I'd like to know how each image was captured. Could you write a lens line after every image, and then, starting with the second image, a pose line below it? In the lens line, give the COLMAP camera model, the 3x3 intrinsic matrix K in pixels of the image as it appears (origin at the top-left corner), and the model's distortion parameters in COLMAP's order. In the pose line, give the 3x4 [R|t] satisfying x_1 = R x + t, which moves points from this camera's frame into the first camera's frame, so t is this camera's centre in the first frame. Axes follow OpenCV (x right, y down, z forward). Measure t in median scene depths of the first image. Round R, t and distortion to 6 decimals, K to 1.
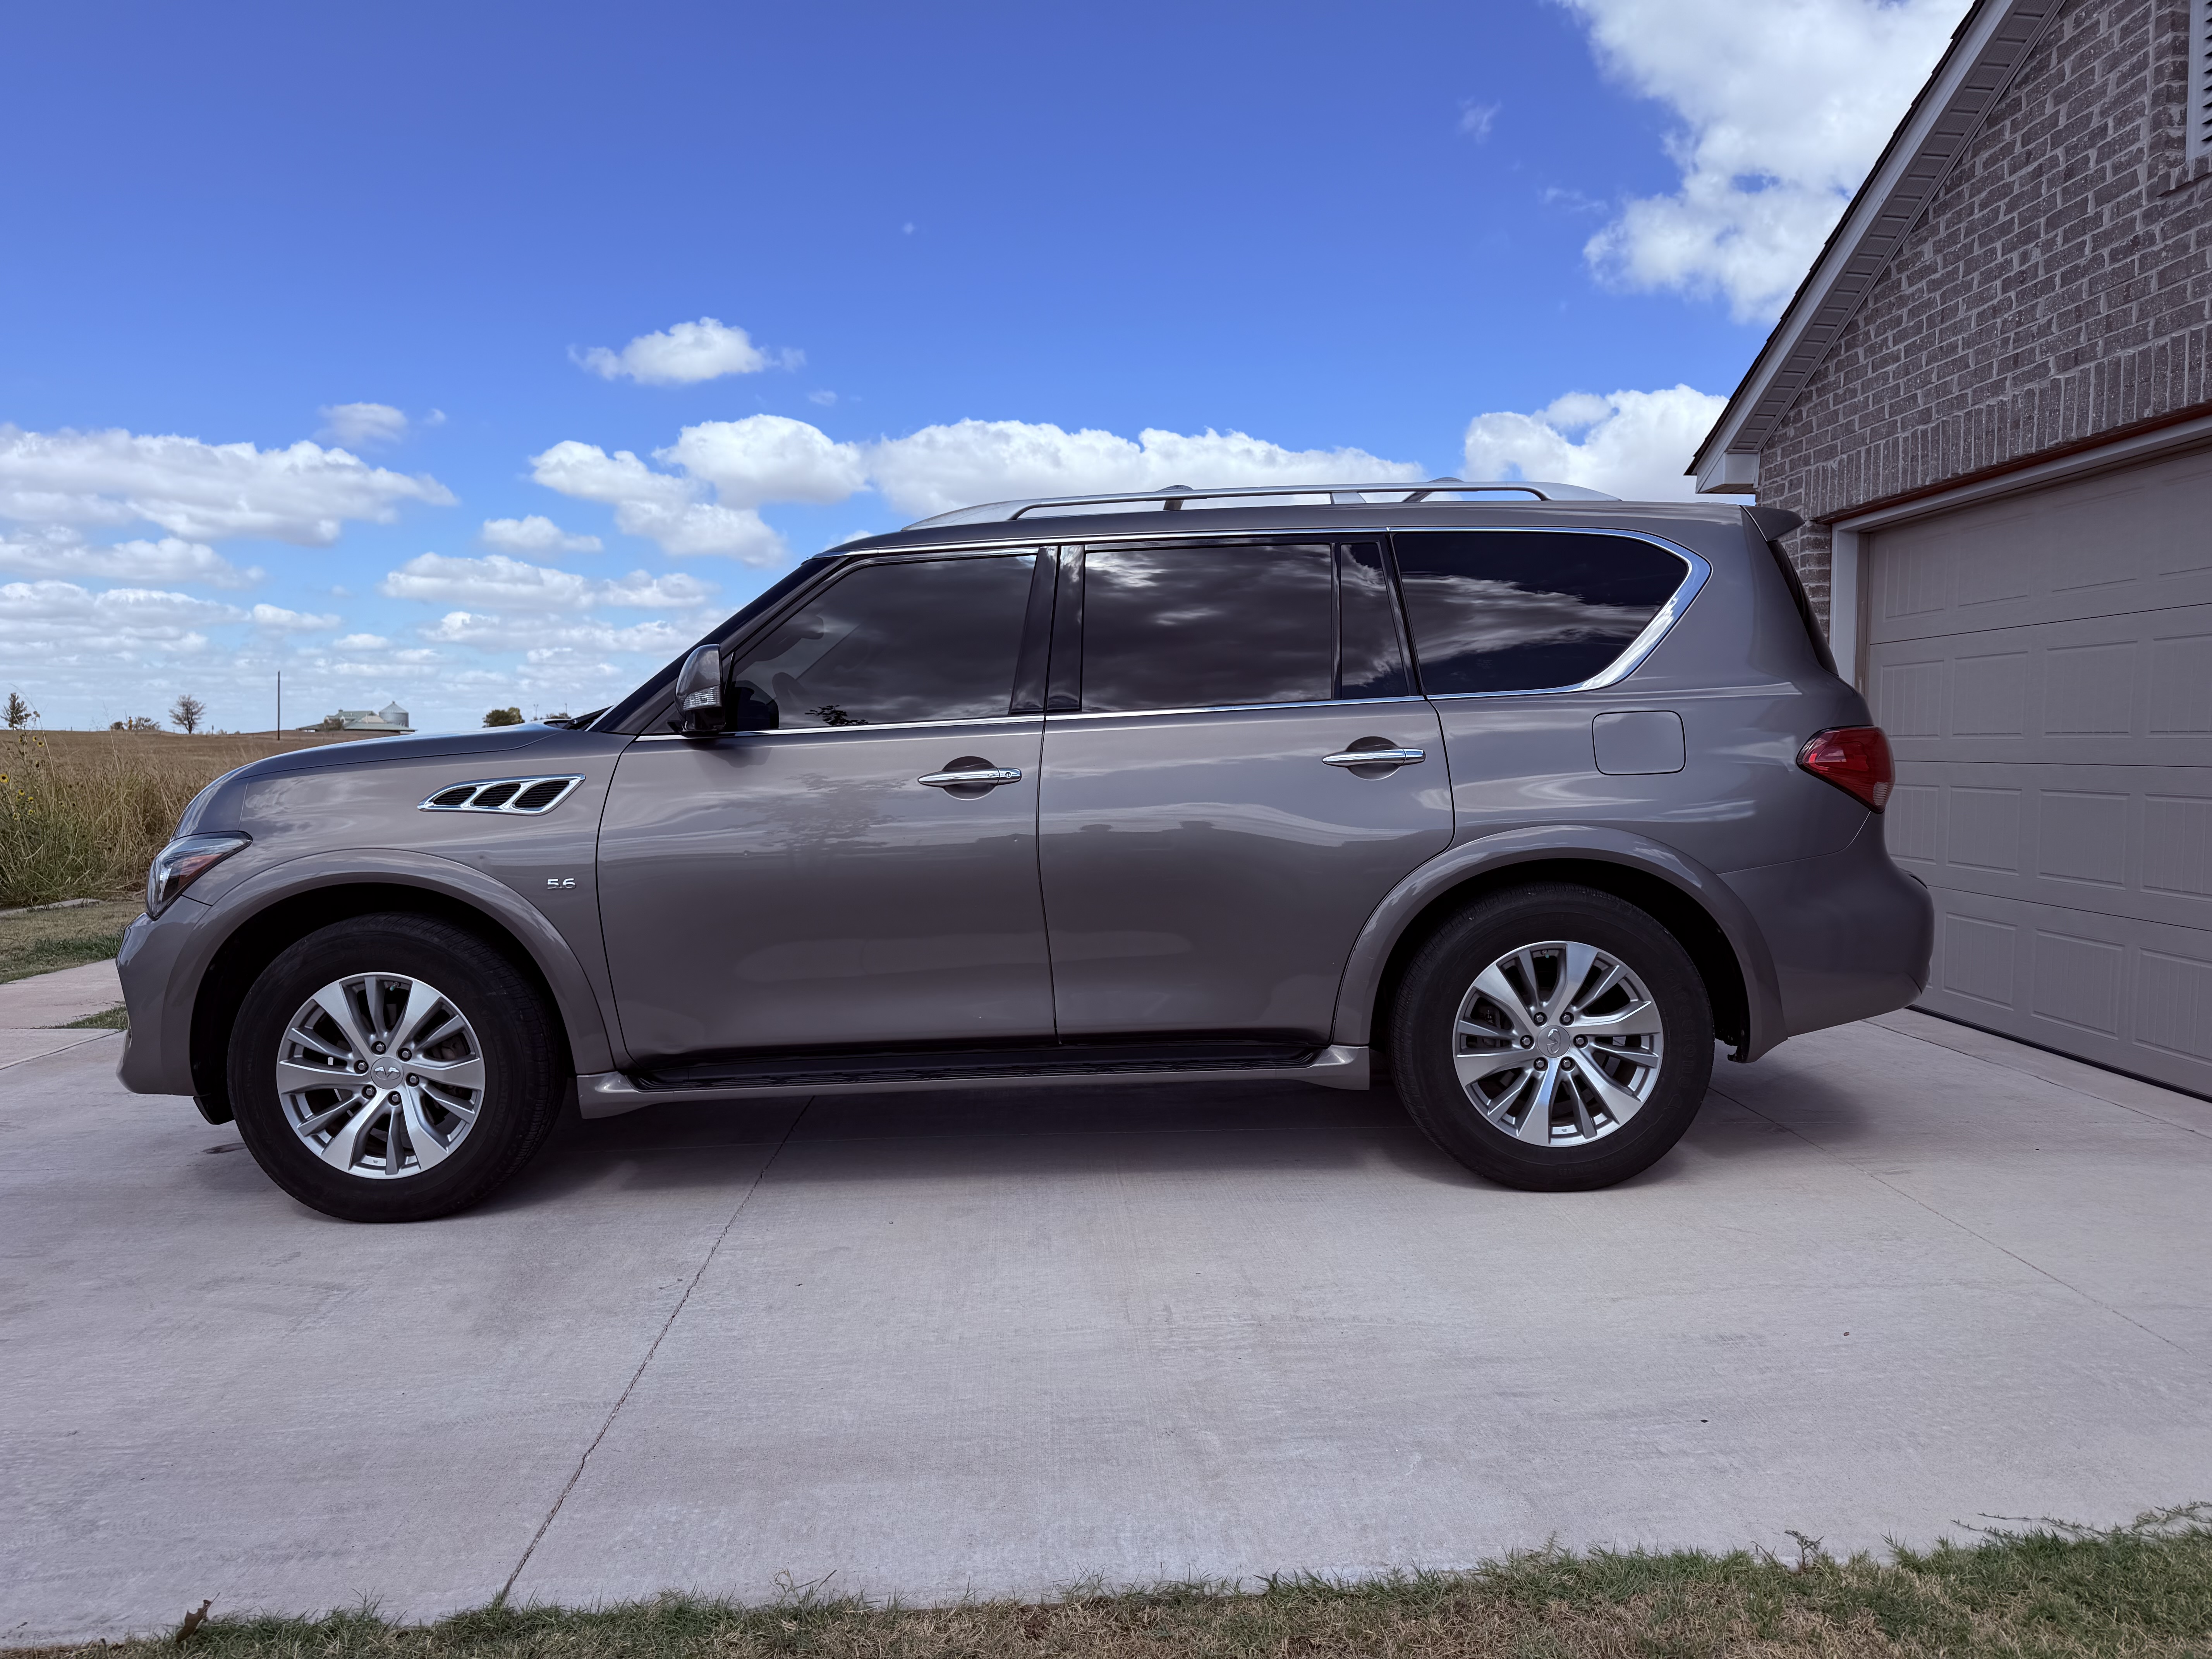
lens RADIAL K [[1530.2, 0, 1106.0], [0, 1530.2, 829.5], [0, 0, 1]] dist [-0.003561, -0.002921]
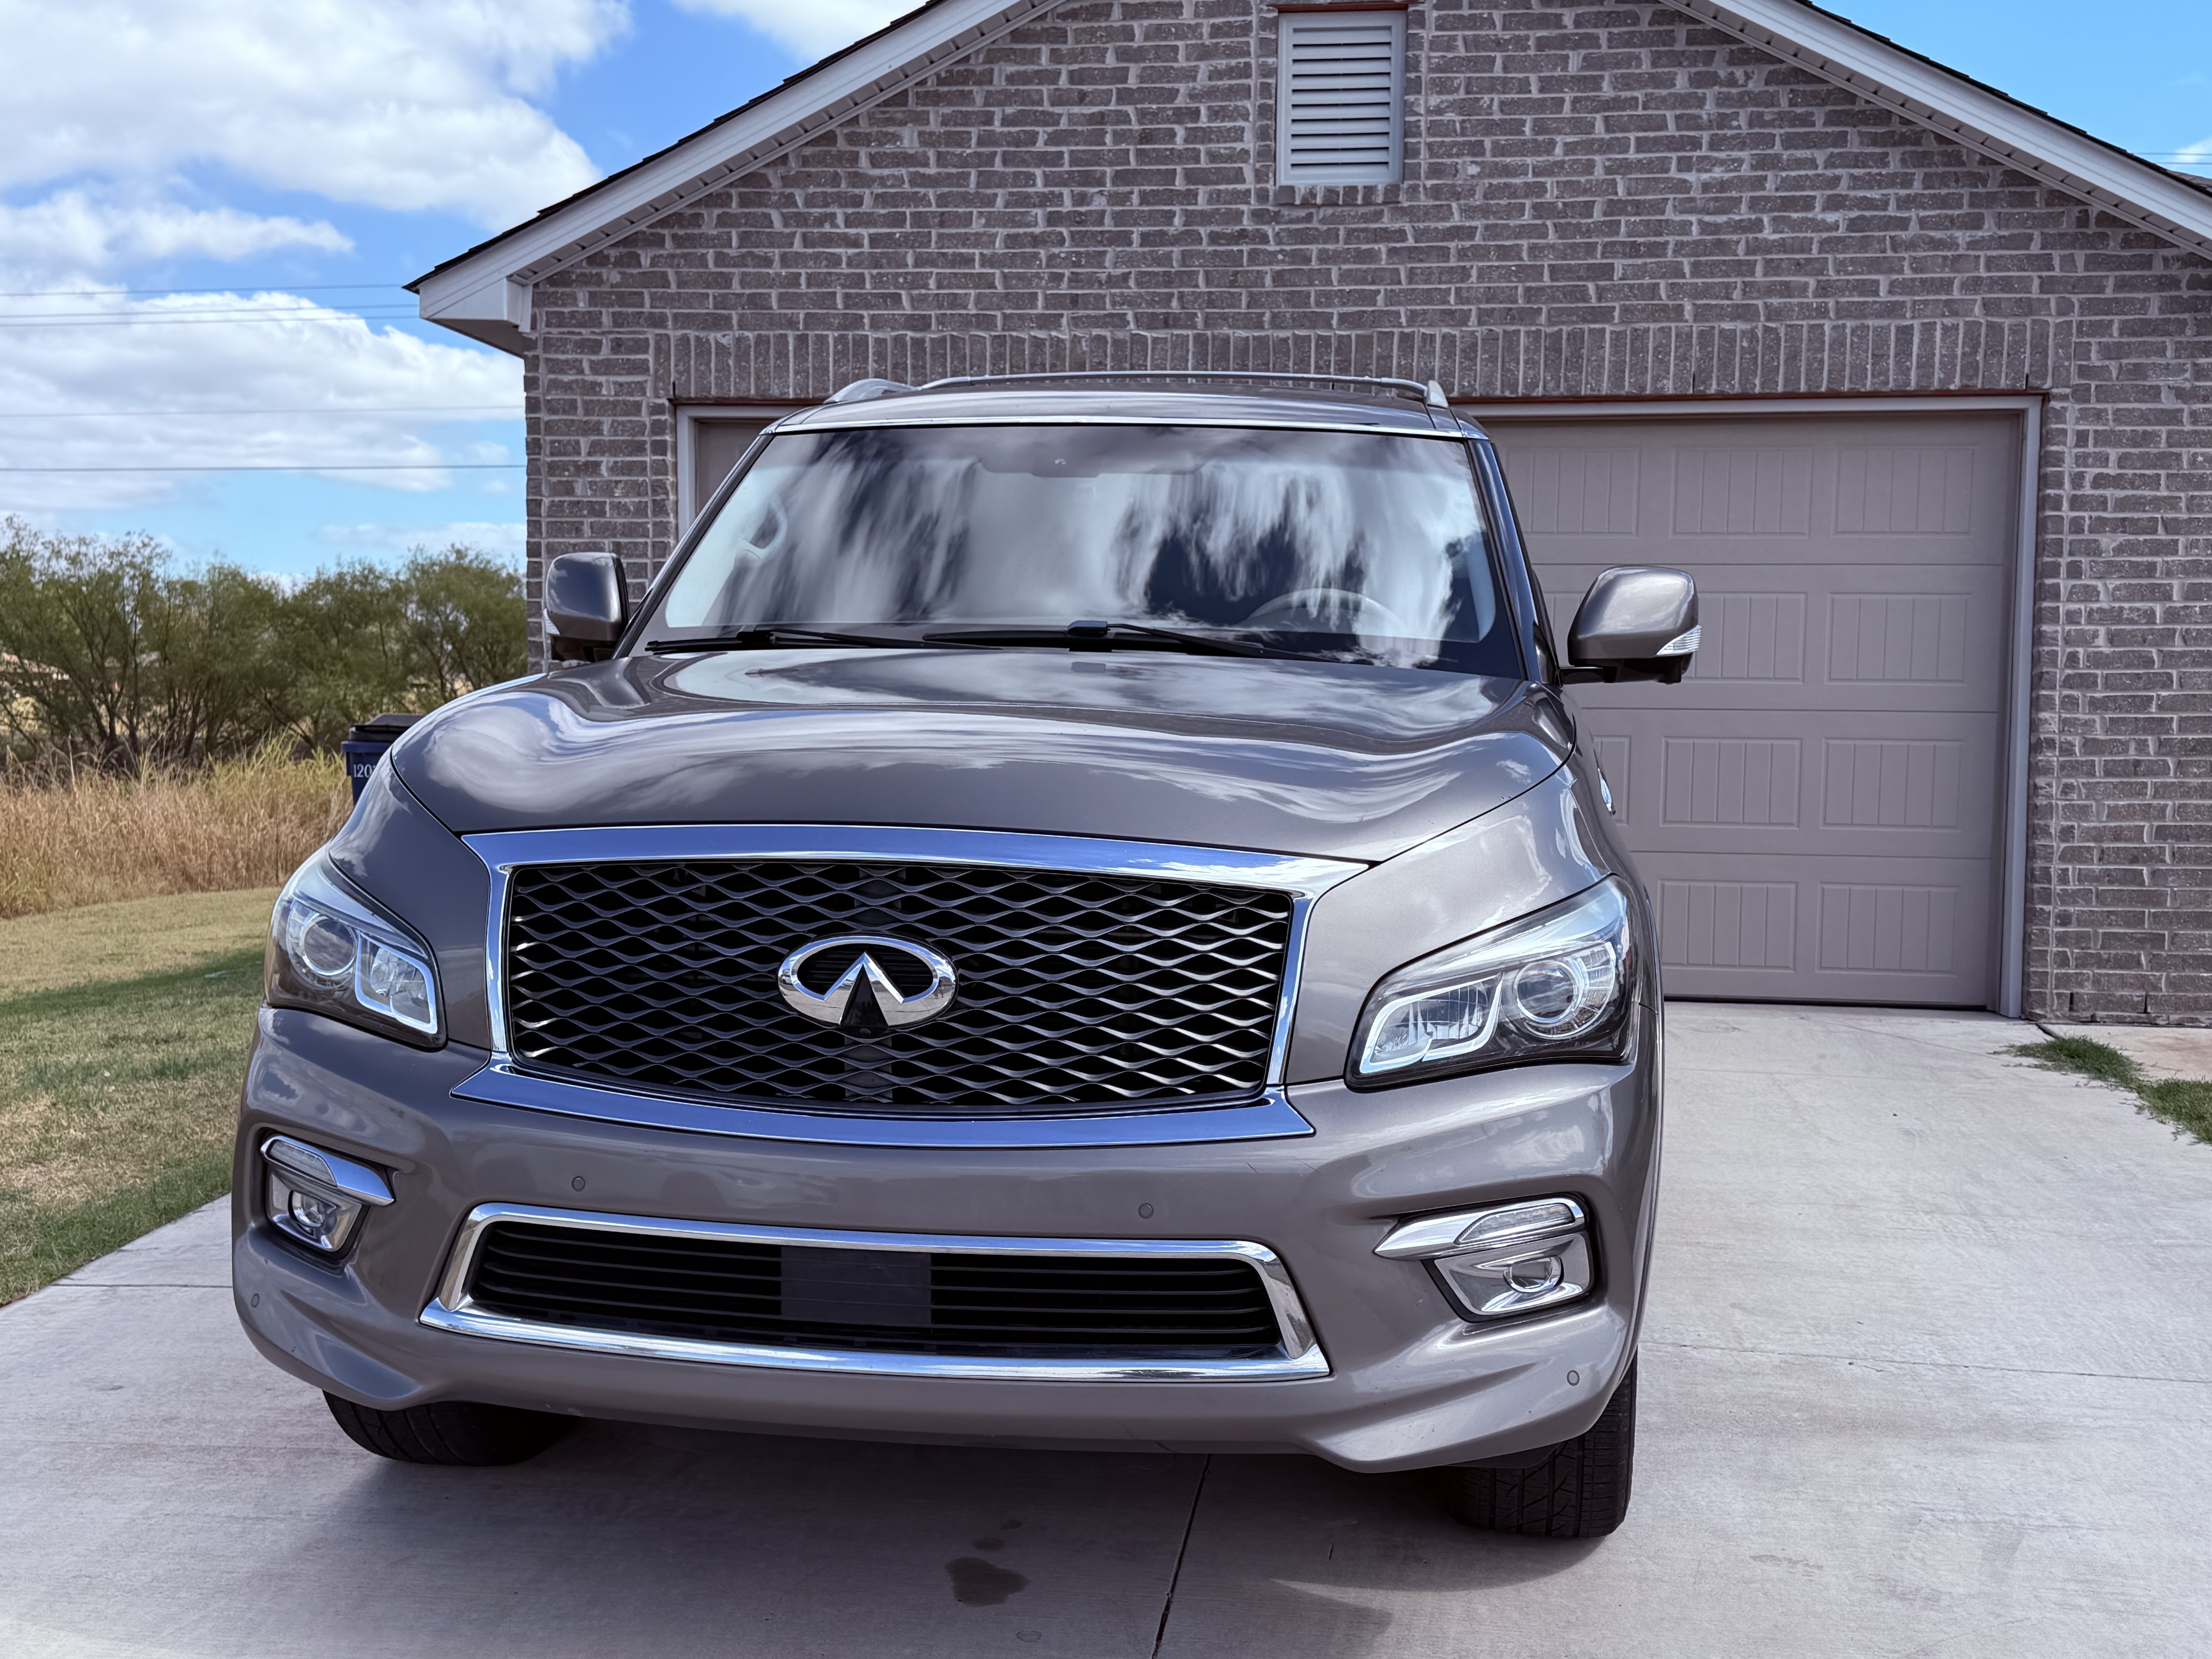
lens RADIAL K [[2446.7, 0, 1106.0], [0, 2446.7, 829.5], [0, 0, 1]] dist [0.141481, -0.359594]
pose [[0.166329, -0.054461, 0.984565, -1.582069], [0.039742, 0.998033, 0.048492, -0.062745], [-0.985269, 0.031063, 0.168166, 1.138746]]
